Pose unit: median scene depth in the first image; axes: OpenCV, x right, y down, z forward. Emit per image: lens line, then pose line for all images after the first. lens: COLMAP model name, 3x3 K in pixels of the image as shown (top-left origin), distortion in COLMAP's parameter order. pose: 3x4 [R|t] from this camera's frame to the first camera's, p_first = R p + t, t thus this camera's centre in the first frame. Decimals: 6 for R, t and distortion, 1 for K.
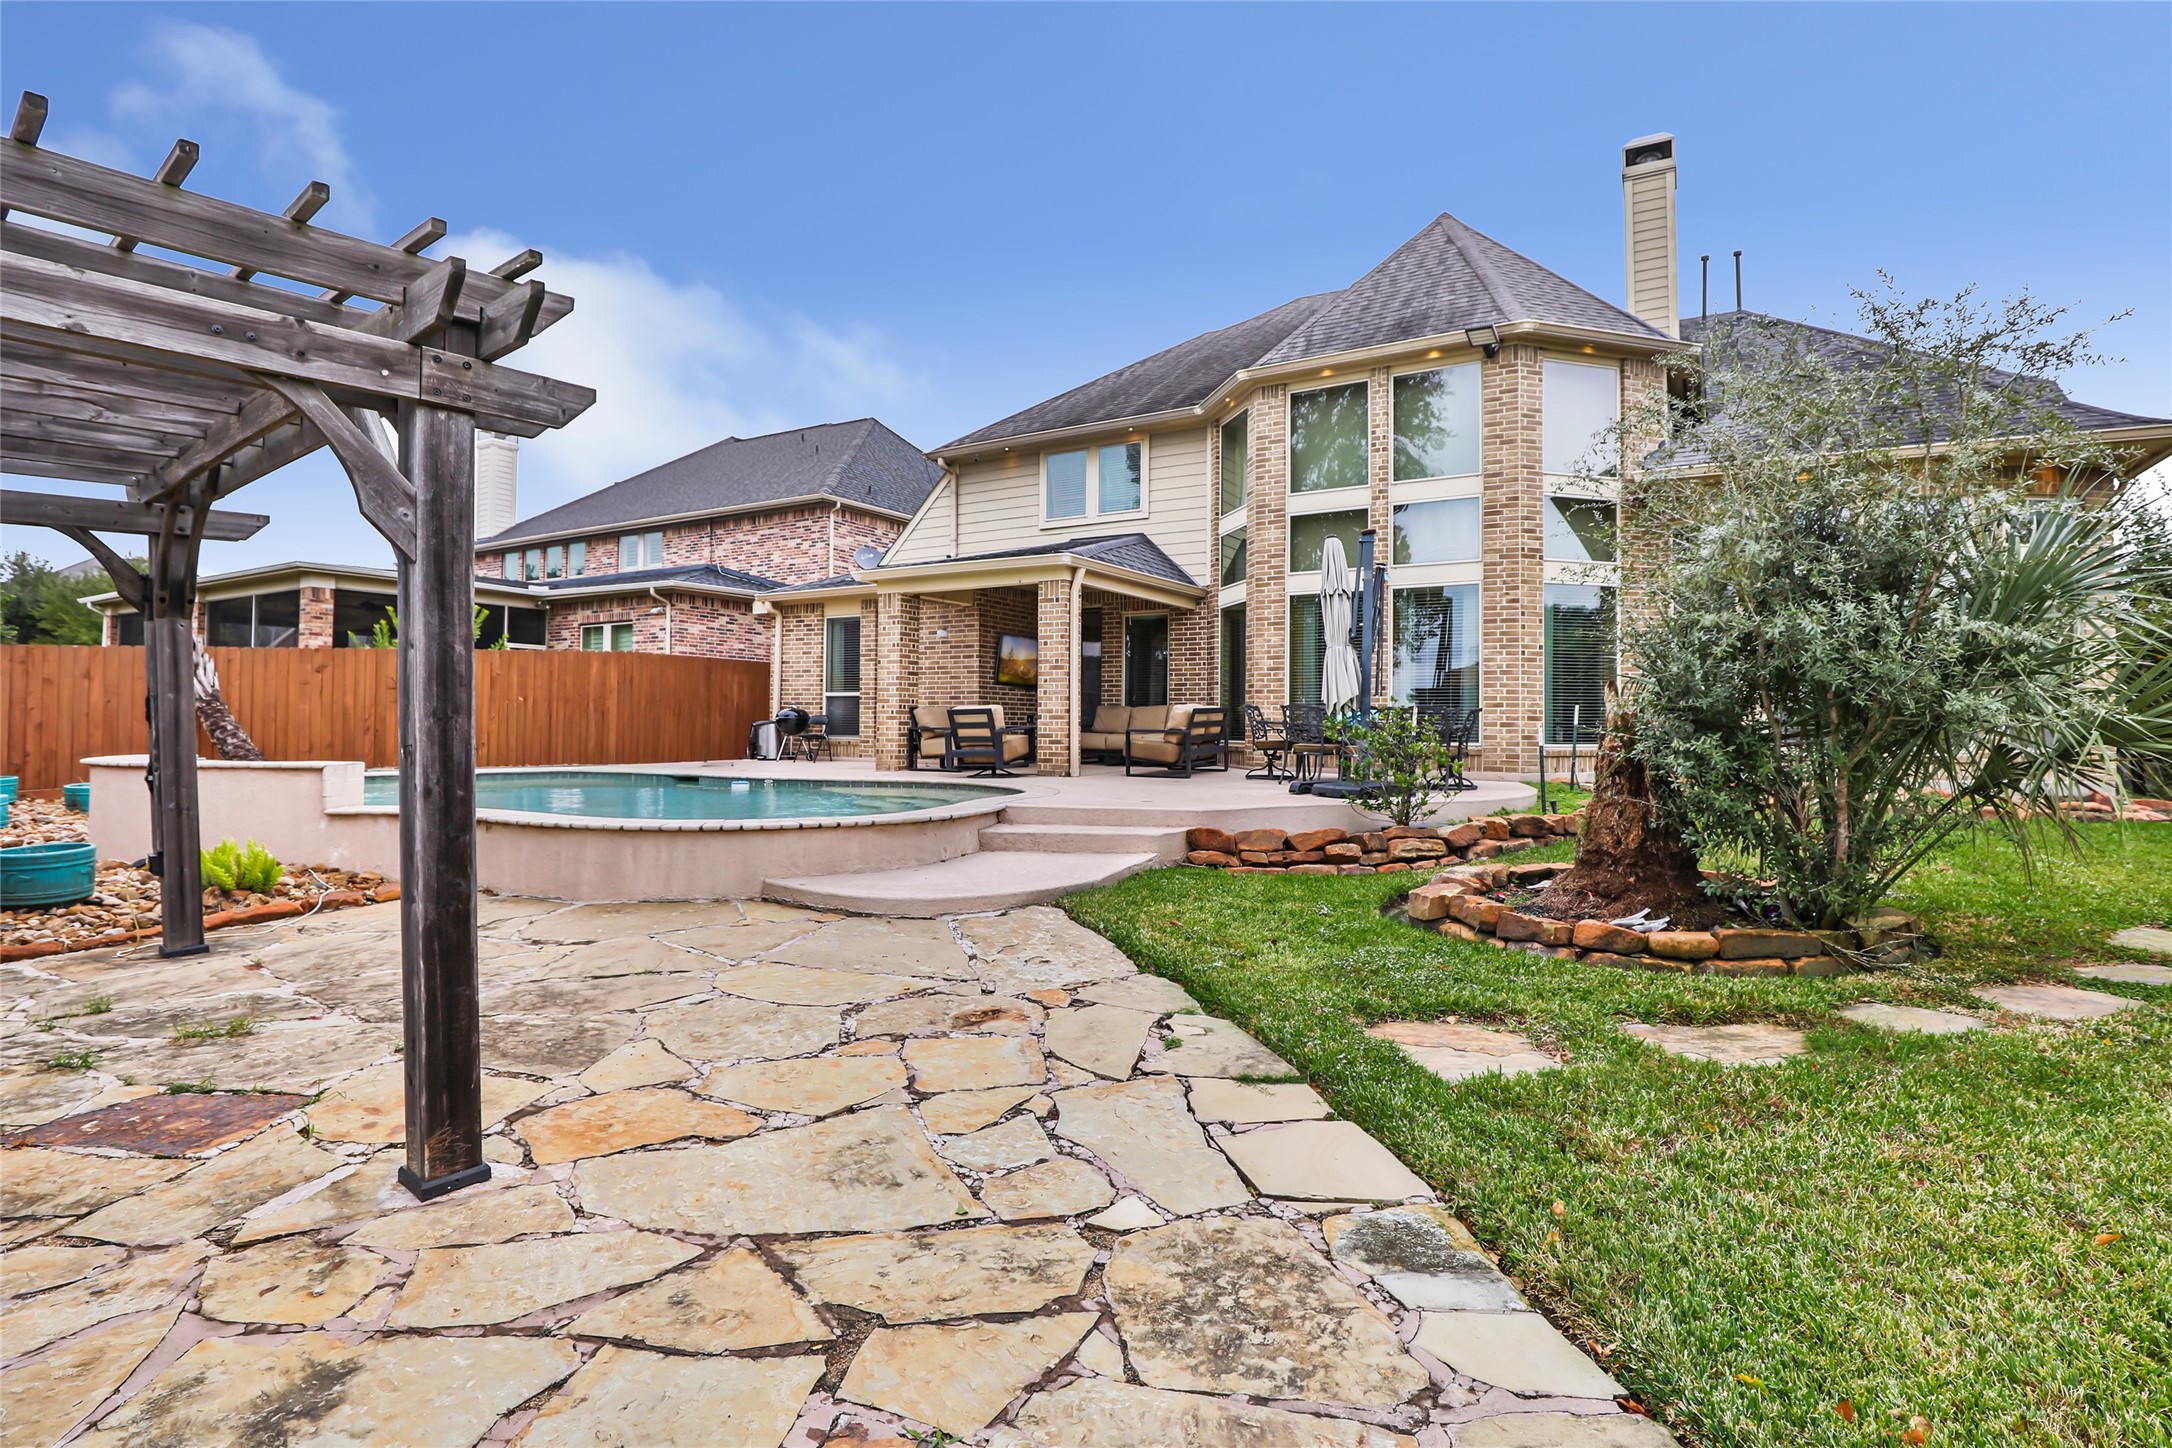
lens RADIAL K [[1061.6, 0, 1081.2], [0, 1061.6, 706.2], [0, 0, 1]] dist [-0.044435, 0.010358]
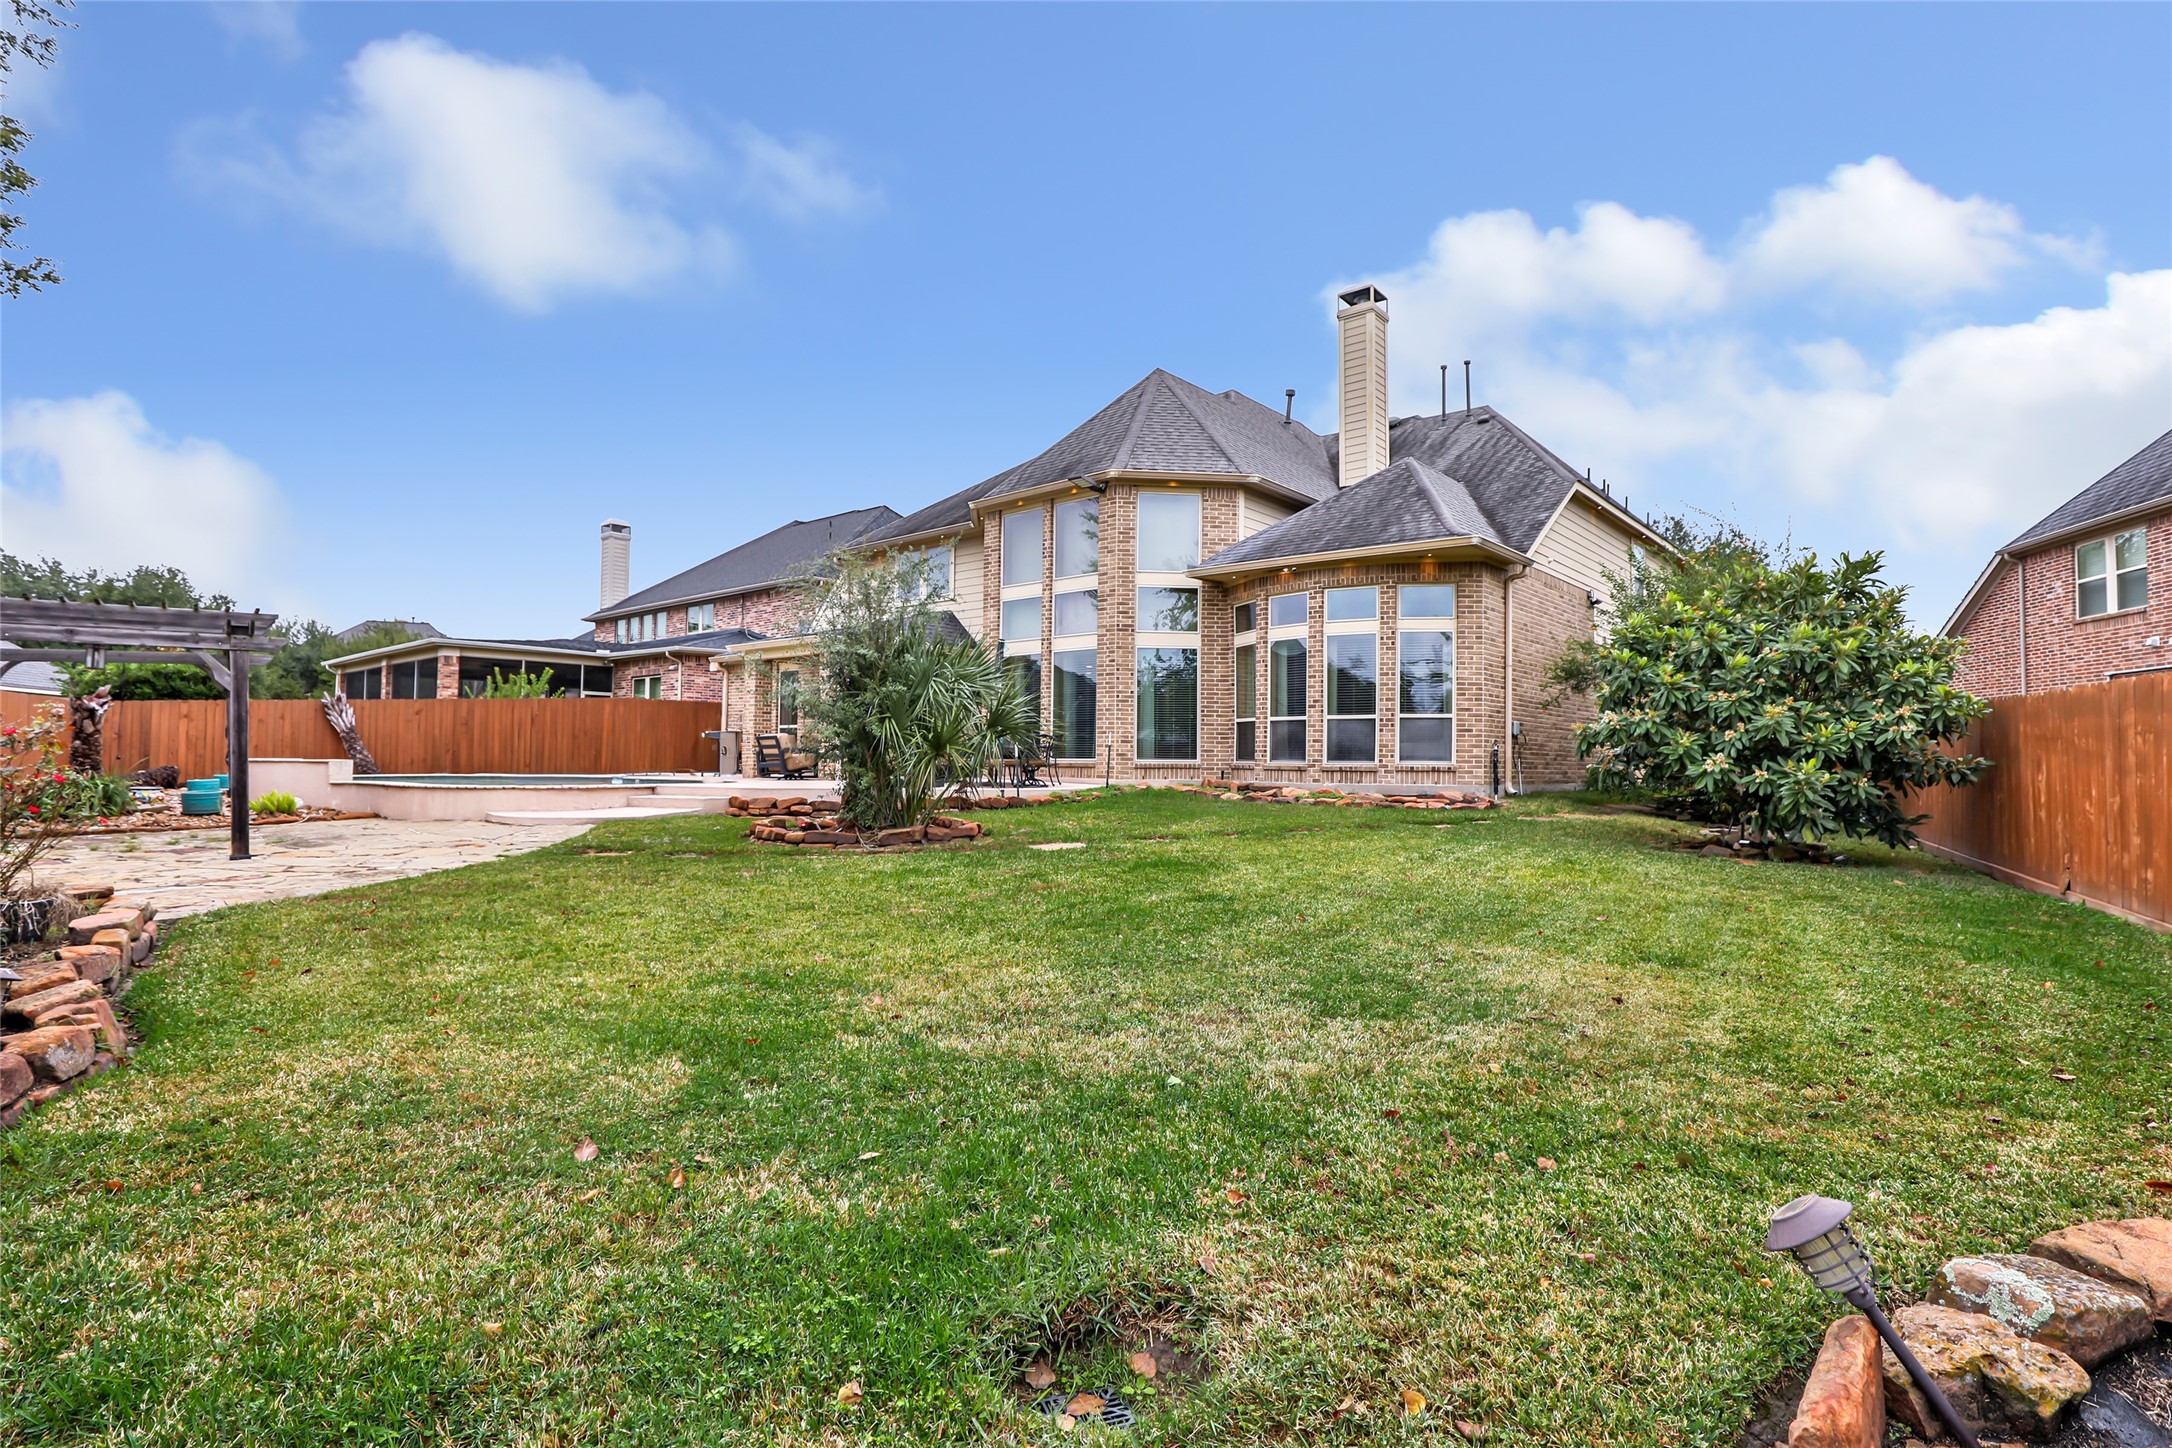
lens RADIAL K [[1061.6, 0, 1081.2], [0, 1061.6, 706.2], [0, 0, 1]] dist [-0.044435, 0.010358]
pose [[0.983635, -0.008126, -0.179987, 0.365205], [0.002314, 0.999470, -0.032476, 0.005930], [0.180156, 0.031528, 0.983133, -0.255139]]
